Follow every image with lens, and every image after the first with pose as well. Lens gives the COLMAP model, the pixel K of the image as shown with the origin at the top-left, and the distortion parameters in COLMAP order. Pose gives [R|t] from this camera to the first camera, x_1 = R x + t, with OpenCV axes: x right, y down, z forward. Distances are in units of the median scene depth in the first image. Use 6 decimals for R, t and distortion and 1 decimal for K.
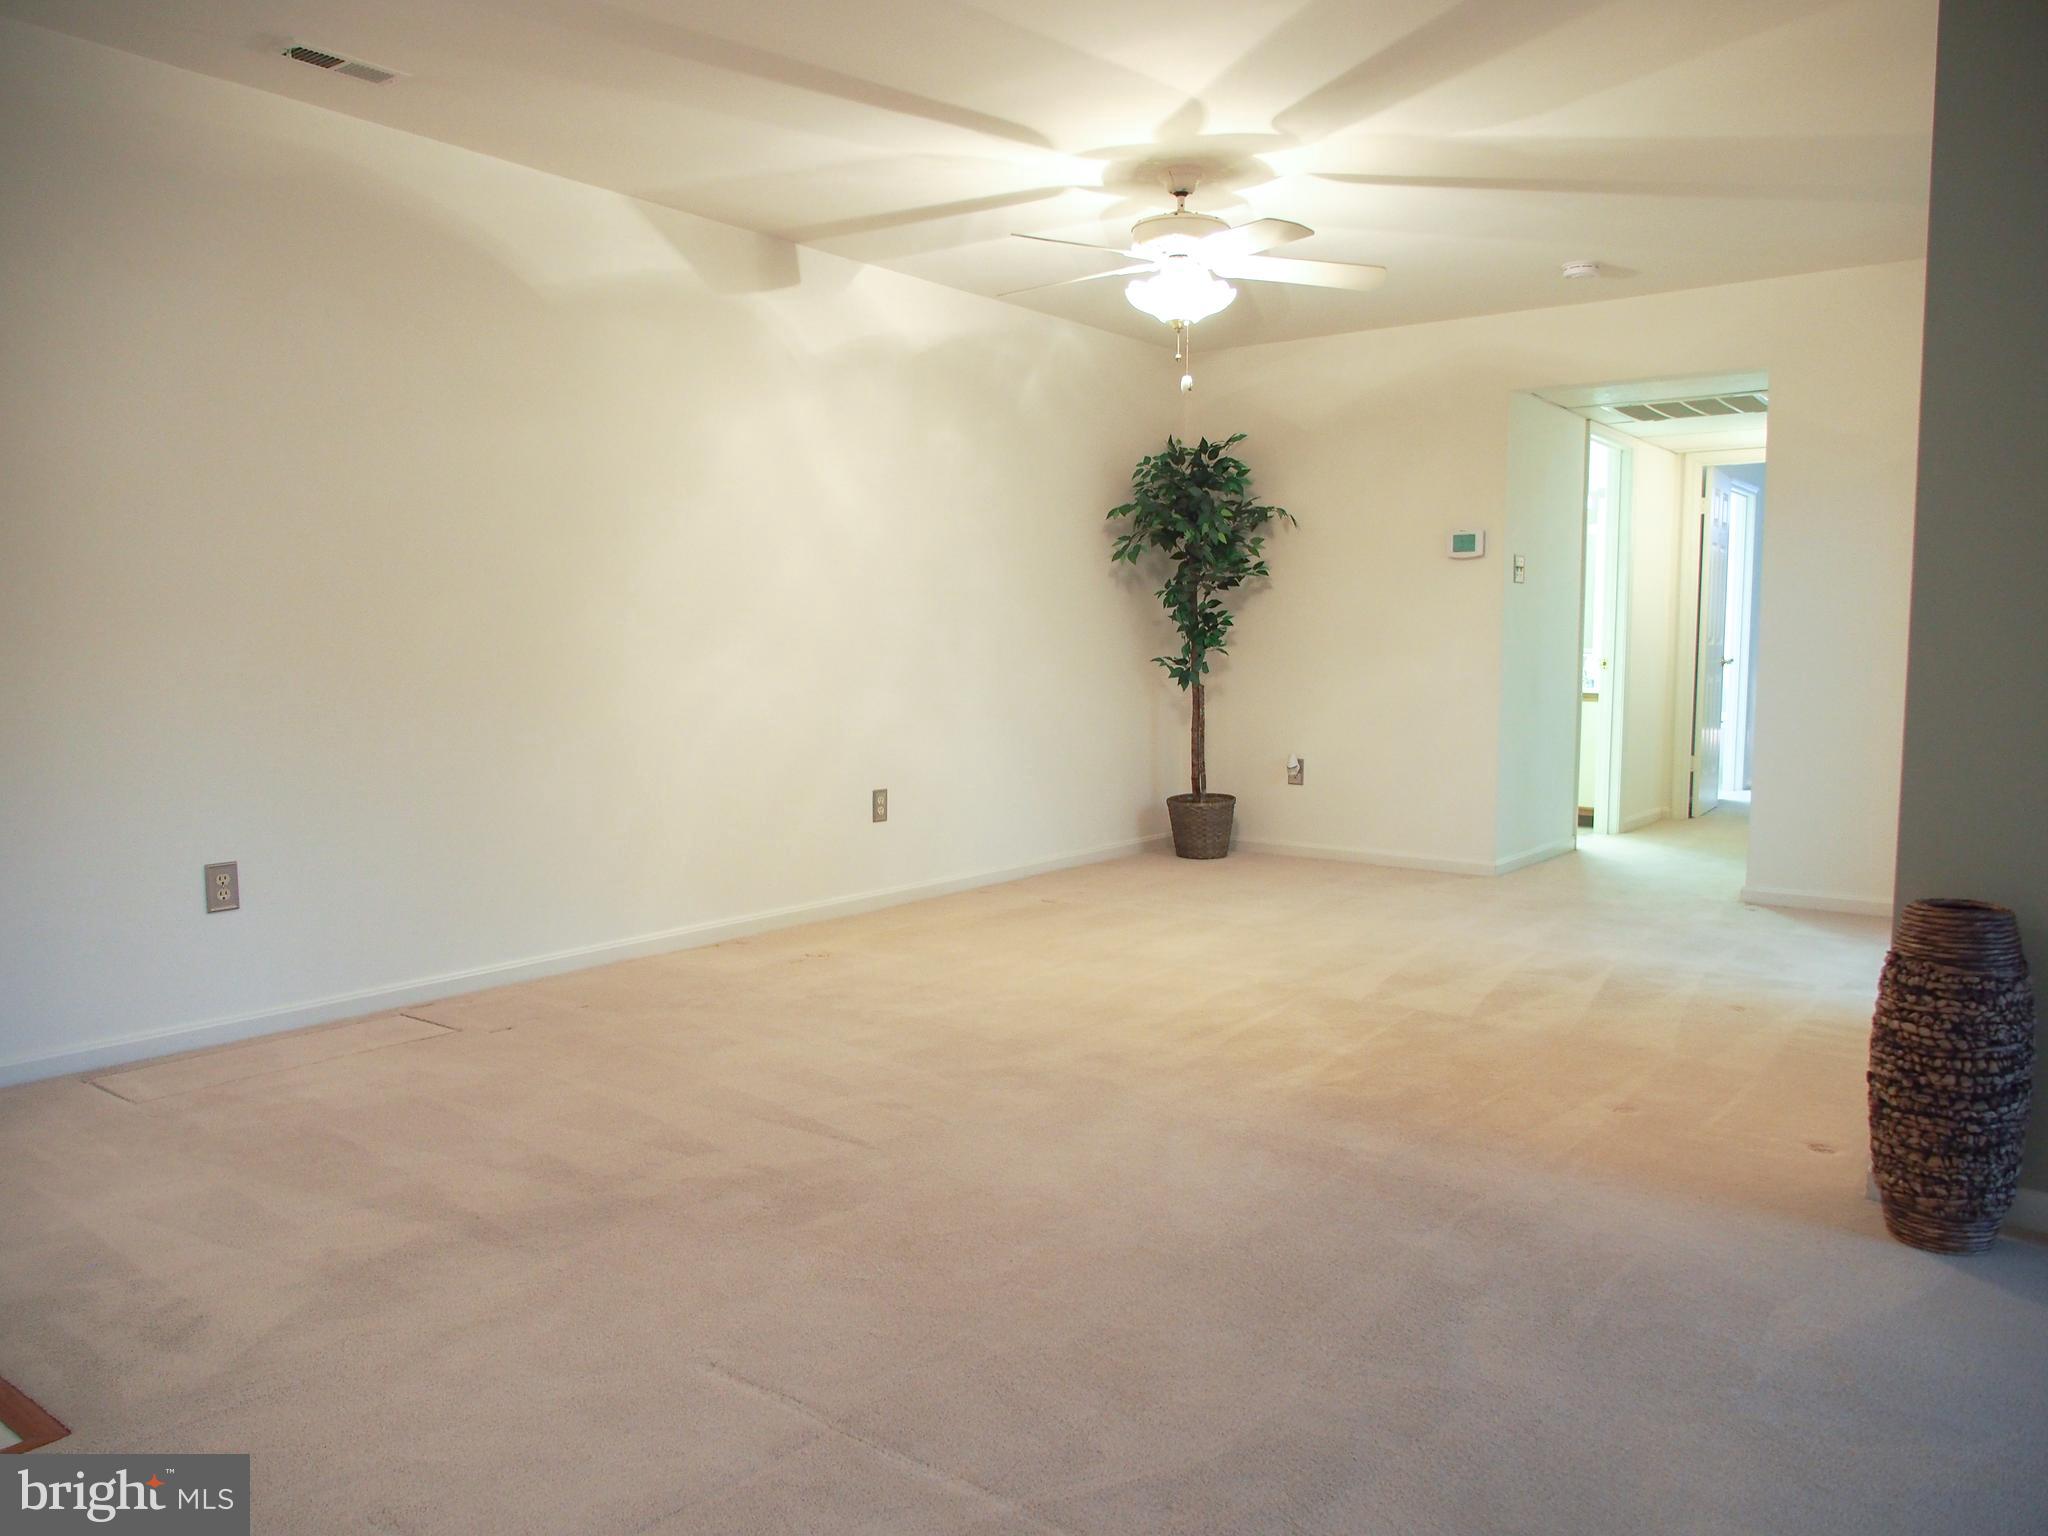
lens RADIAL K [[1481.7, 0, 1027.3], [0, 1481.7, 779.4], [0, 0, 1]] dist [-0.026008, 0.013282]
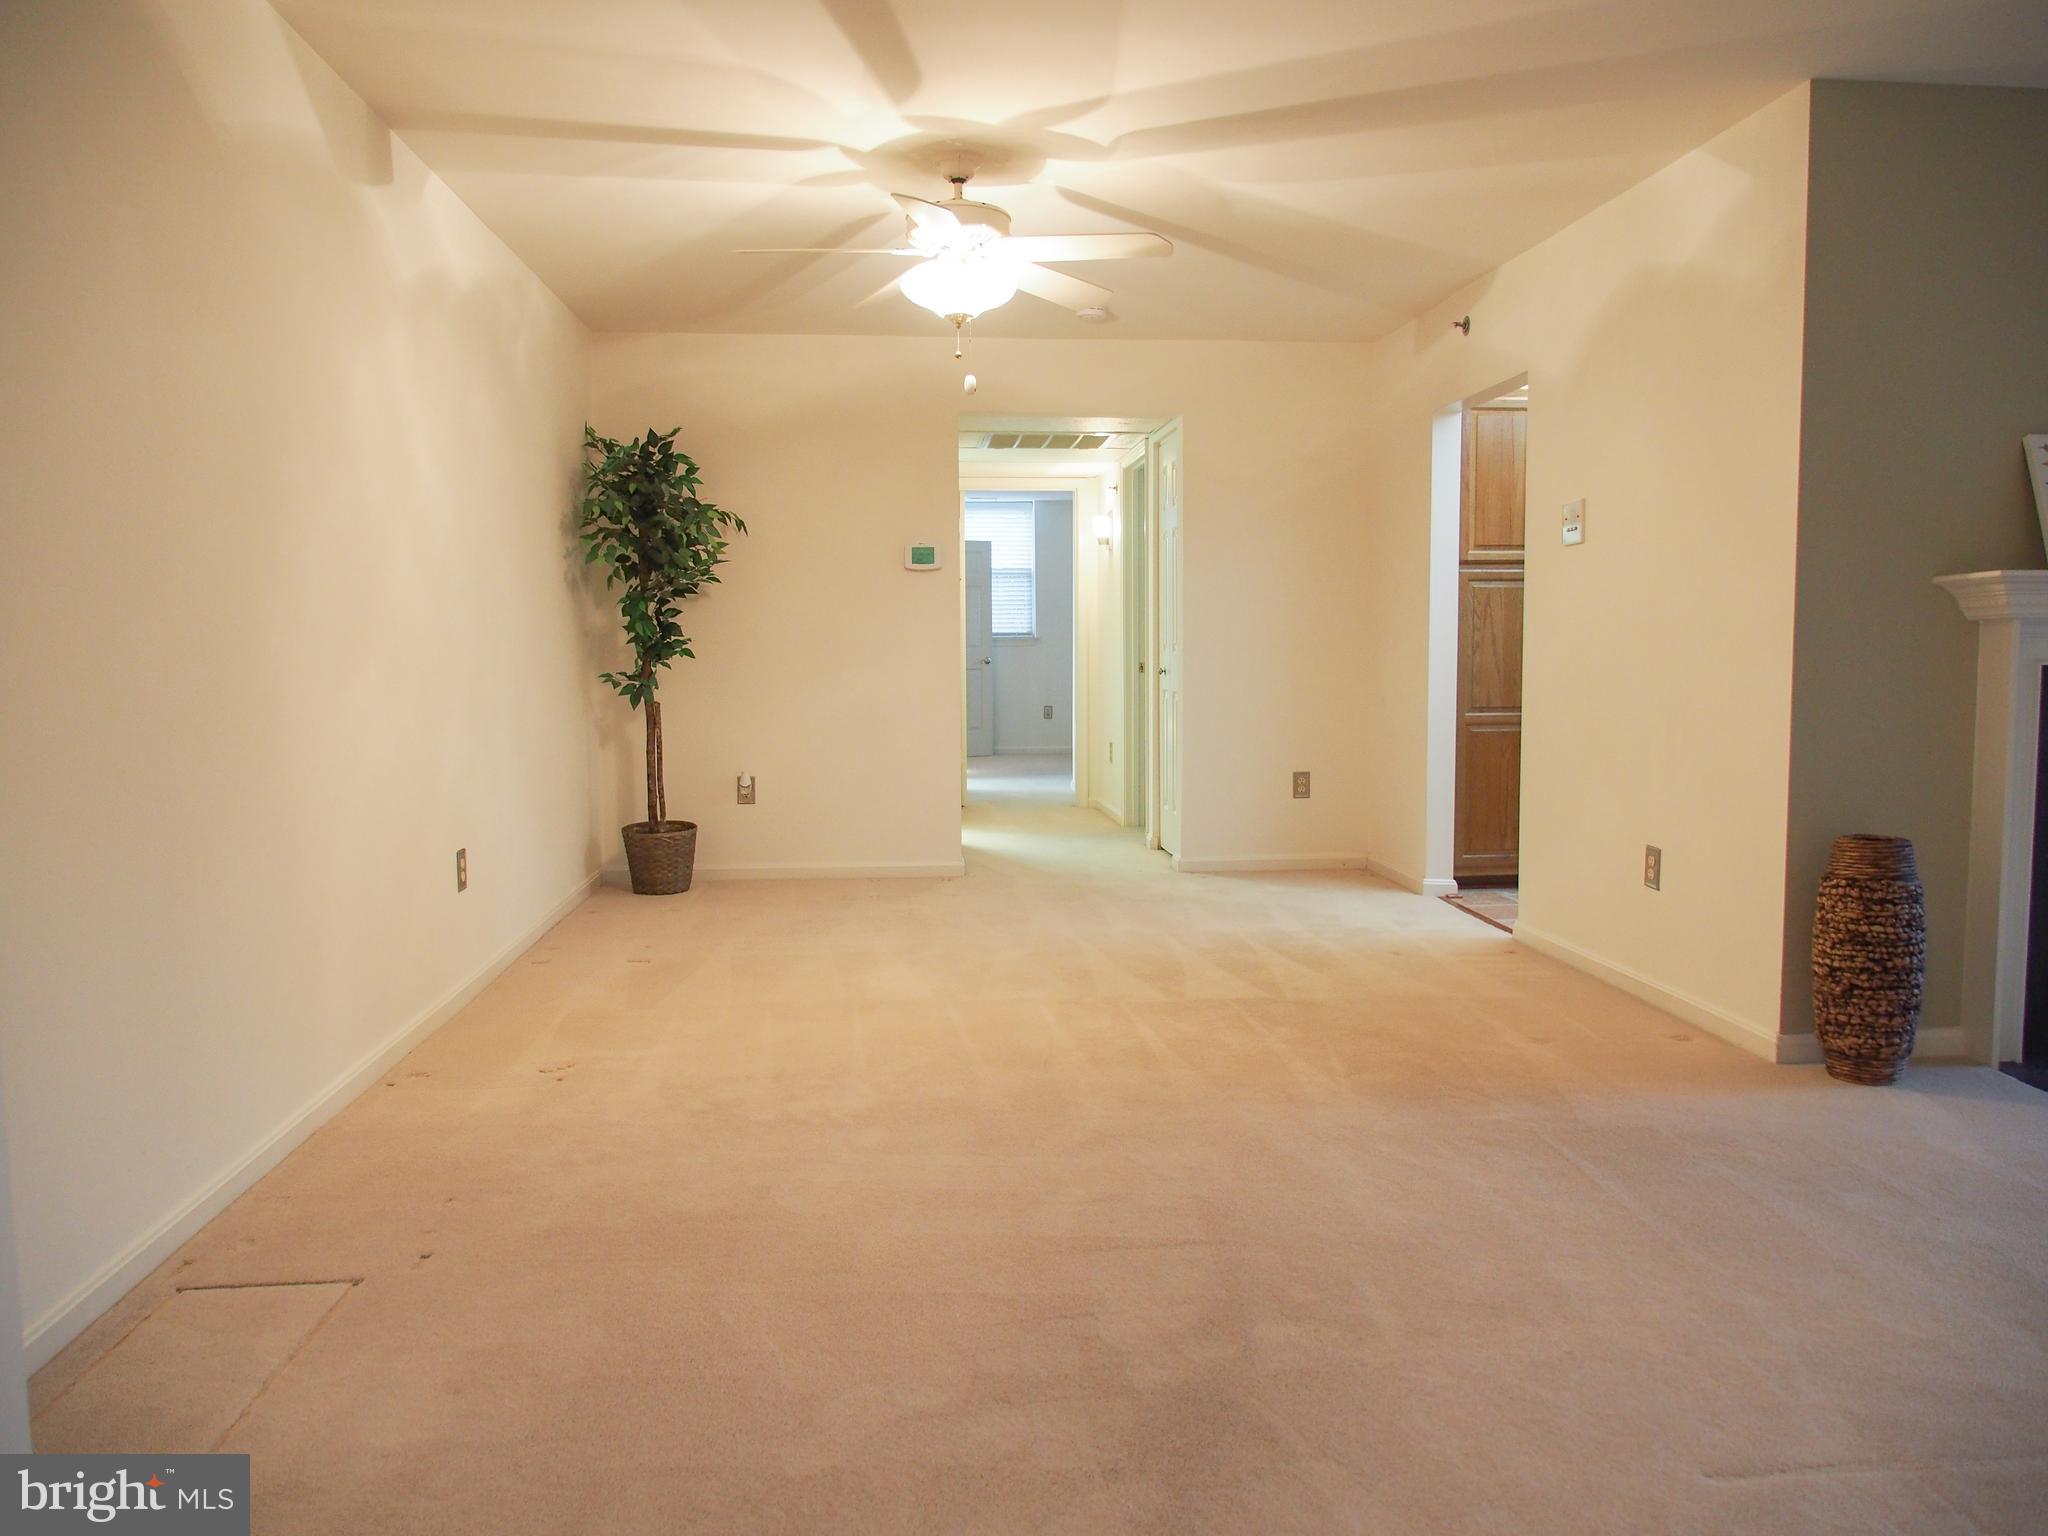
lens RADIAL K [[1481.7, 0, 1027.4], [0, 1481.7, 765.9], [0, 0, 1]] dist [-0.026008, 0.013282]
pose [[0.730218, -0.063229, 0.680282, -0.513025], [0.071447, 0.997316, 0.016003, -0.036041], [-0.679468, 0.036918, 0.732776, 0.287501]]
